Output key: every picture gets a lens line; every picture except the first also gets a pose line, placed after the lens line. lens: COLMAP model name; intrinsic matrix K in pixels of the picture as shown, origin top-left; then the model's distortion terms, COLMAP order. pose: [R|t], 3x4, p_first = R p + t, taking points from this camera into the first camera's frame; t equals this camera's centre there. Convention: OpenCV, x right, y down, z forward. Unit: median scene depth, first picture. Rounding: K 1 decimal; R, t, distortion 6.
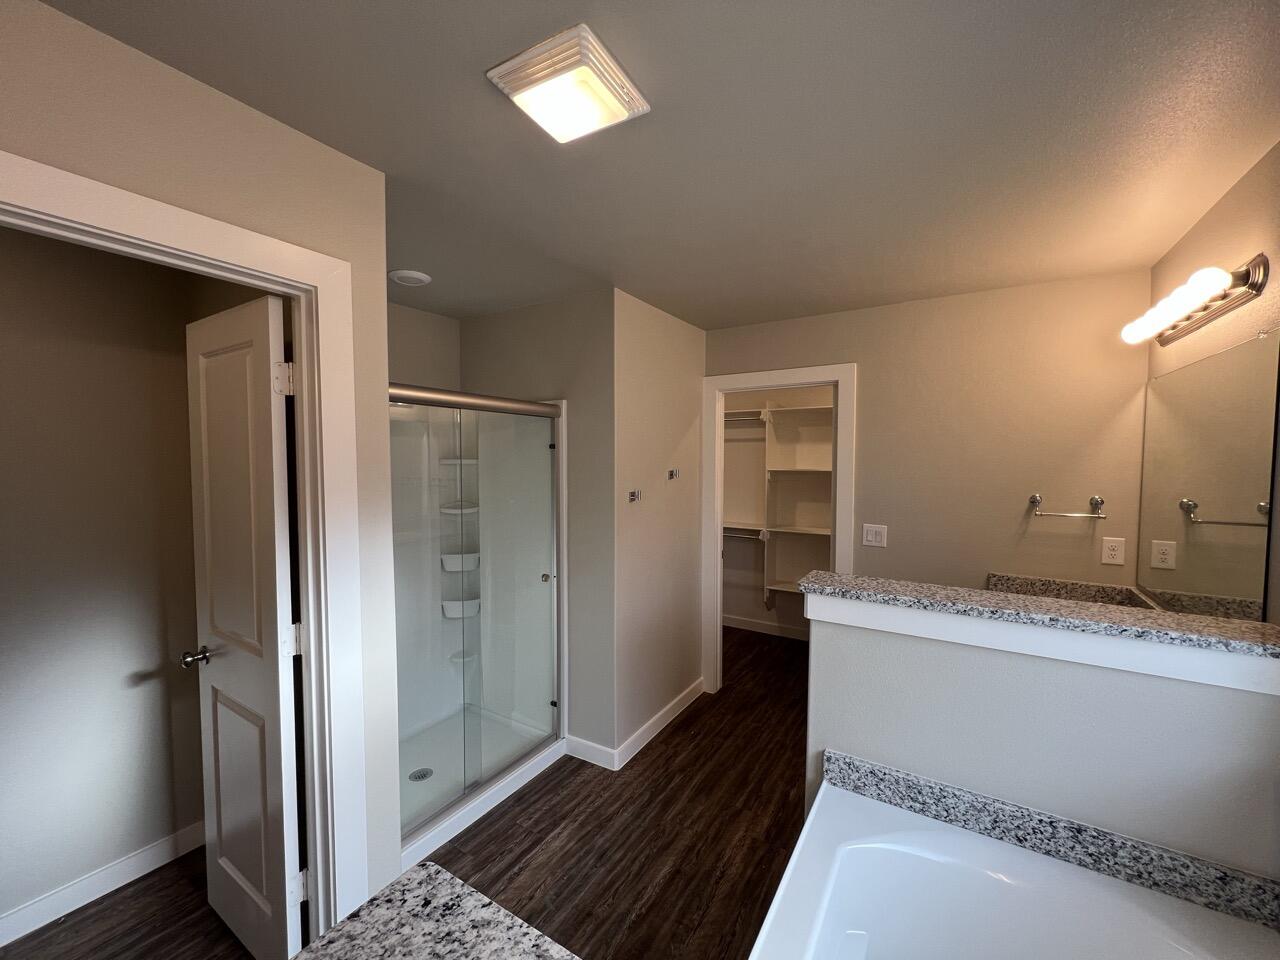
lens RADIAL K [[511.8, 0, 635.4], [0, 511.8, 482.5], [0, 0, 1]] dist [-0.000931, 0.000050]
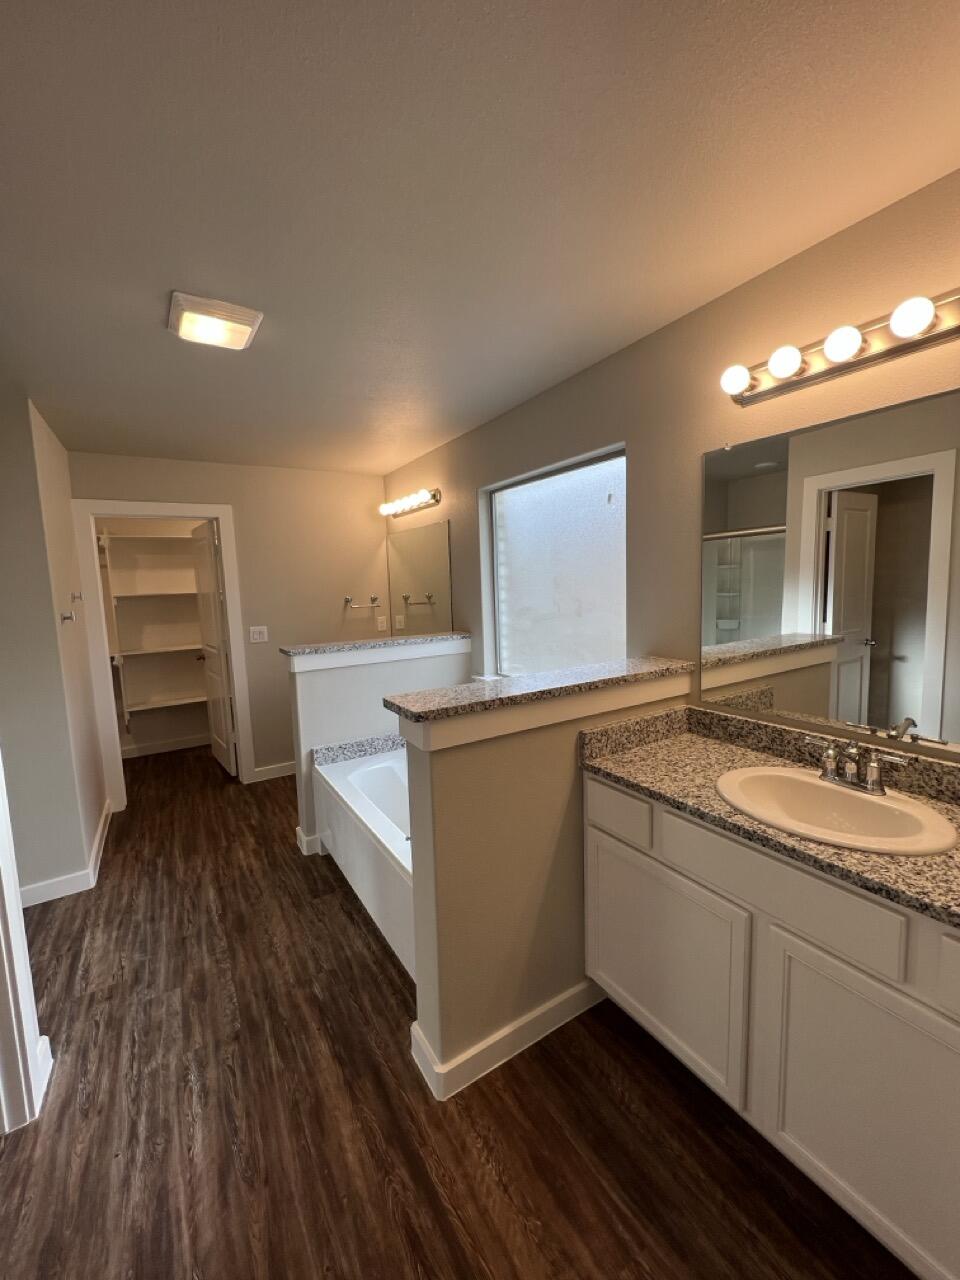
lens RADIAL K [[511.8, 0, 474.4], [0, 511.8, 636.8], [0, 0, 1]] dist [-0.000931, 0.000050]
pose [[0.448082, -0.111832, 0.886970, -0.524935], [0.079408, 0.993202, 0.085110, 0.041685], [-0.890459, 0.032296, 0.453916, -0.145922]]
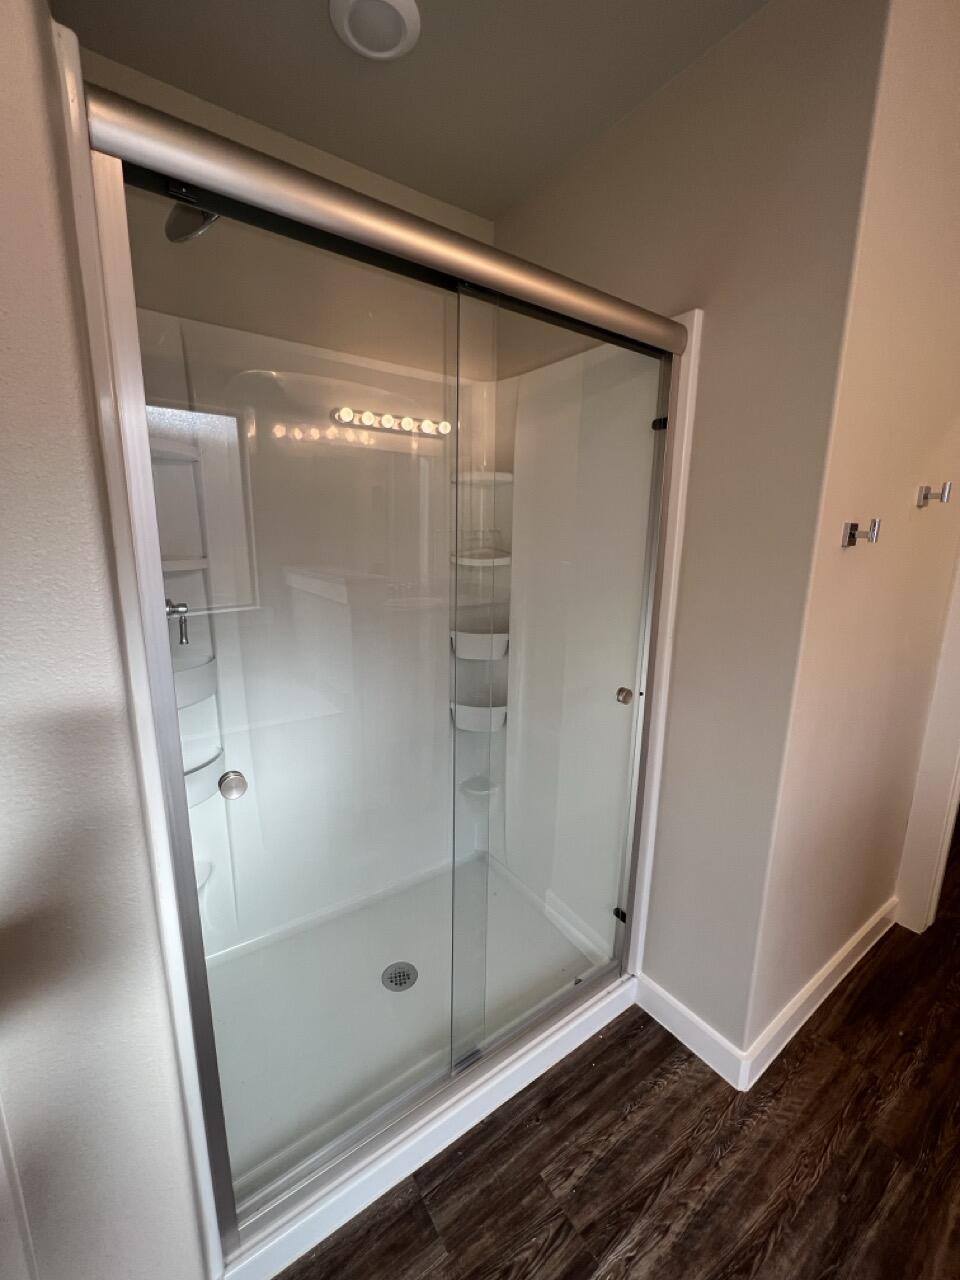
lens RADIAL K [[511.8, 0, 476.9], [0, 511.8, 640.6], [0, 0, 1]] dist [-0.000931, 0.000050]
pose [[0.919732, 0.090450, -0.381985, -0.120026], [-0.032660, 0.987350, 0.155157, 0.058420], [0.391187, -0.130227, 0.911051, 0.484631]]
